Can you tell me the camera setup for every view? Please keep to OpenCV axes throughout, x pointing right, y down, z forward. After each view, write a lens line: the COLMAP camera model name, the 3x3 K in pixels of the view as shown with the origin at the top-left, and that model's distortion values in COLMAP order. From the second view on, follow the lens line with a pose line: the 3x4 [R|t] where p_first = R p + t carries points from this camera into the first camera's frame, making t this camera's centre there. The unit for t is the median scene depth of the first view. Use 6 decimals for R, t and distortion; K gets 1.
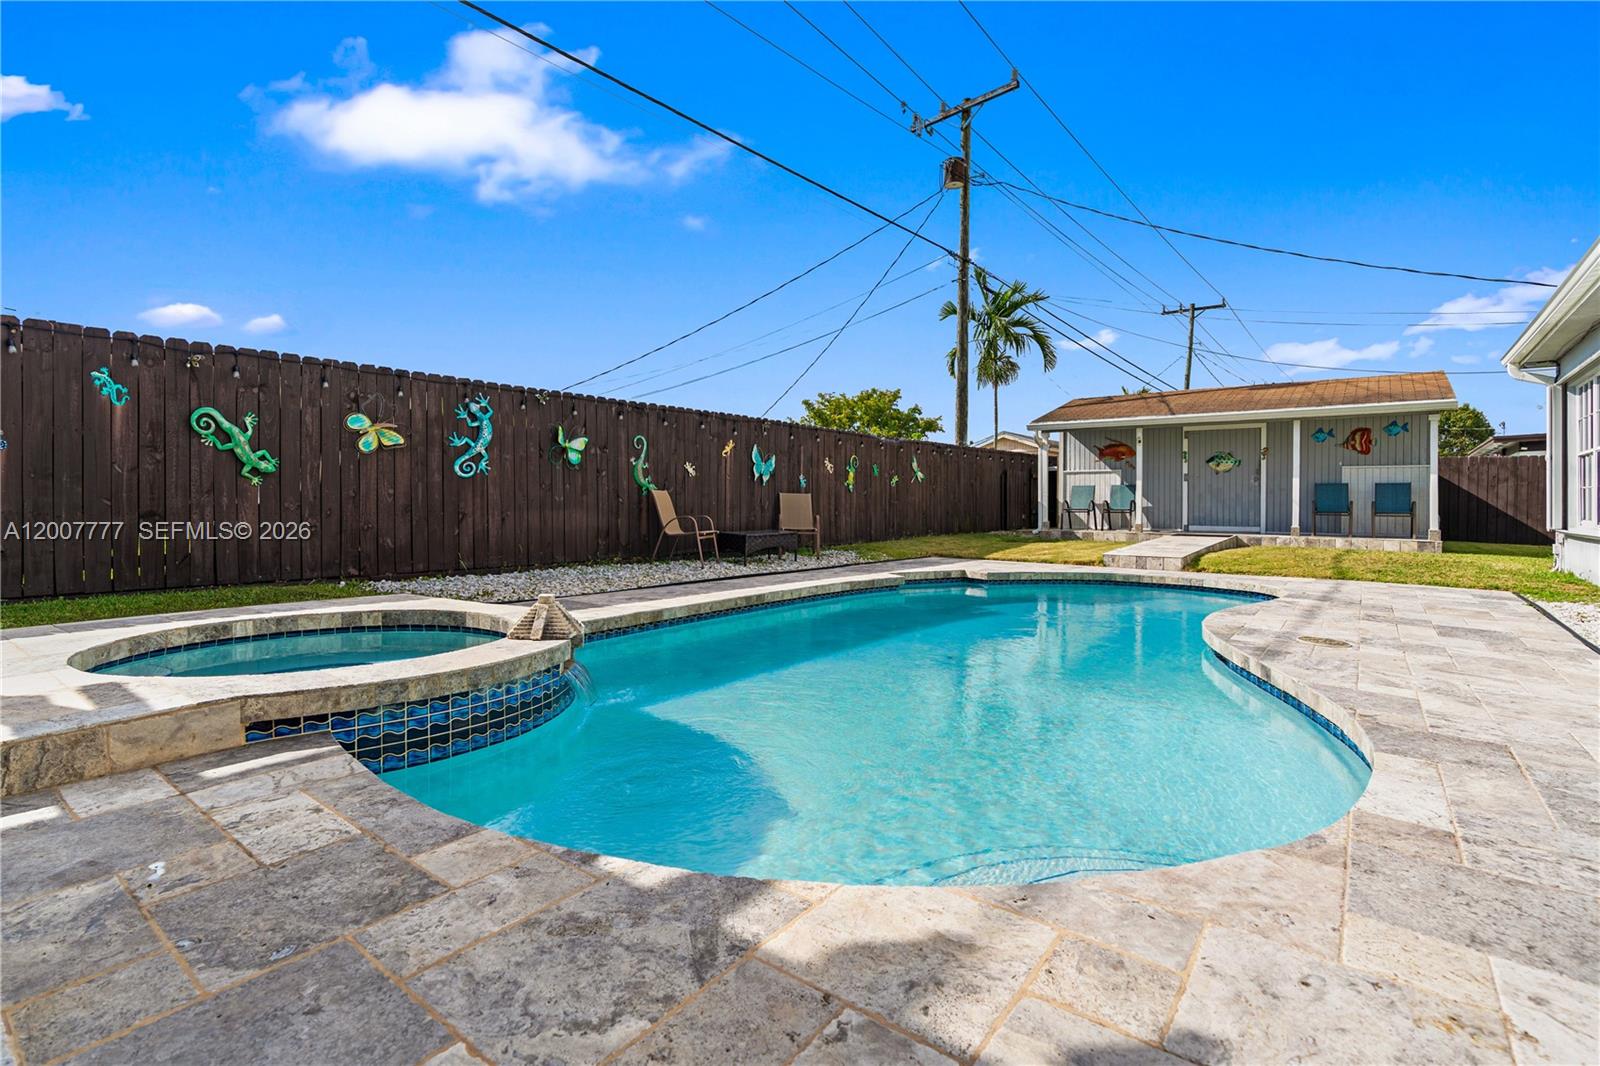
lens RADIAL K [[744.7, 0, 792.6], [0, 744.7, 508.5], [0, 0, 1]] dist [-0.008137, 0.000434]
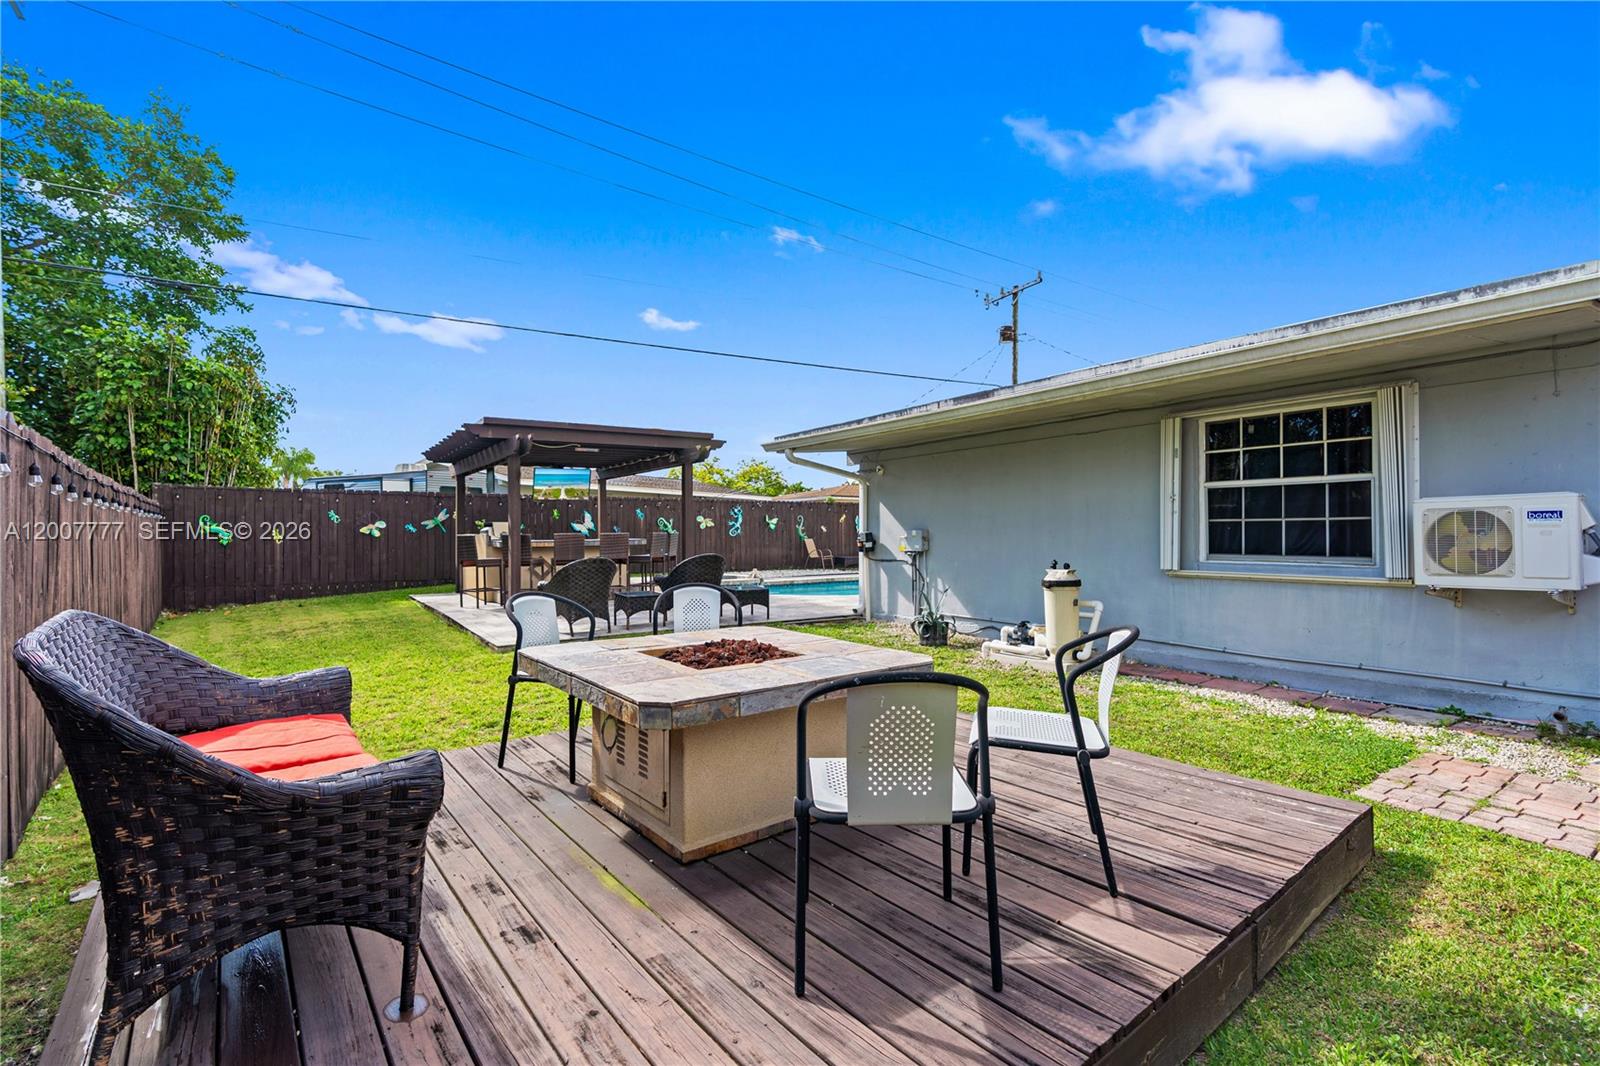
lens RADIAL K [[727.5, 0, 802.4], [0, 727.5, 530.0], [0, 0, 1]] dist [-0.006990, -0.000217]
pose [[0.957199, -0.012307, -0.289169, 0.324929], [0.008502, 0.999860, -0.014410, -0.013522], [0.289305, 0.011334, 0.957170, -0.837143]]
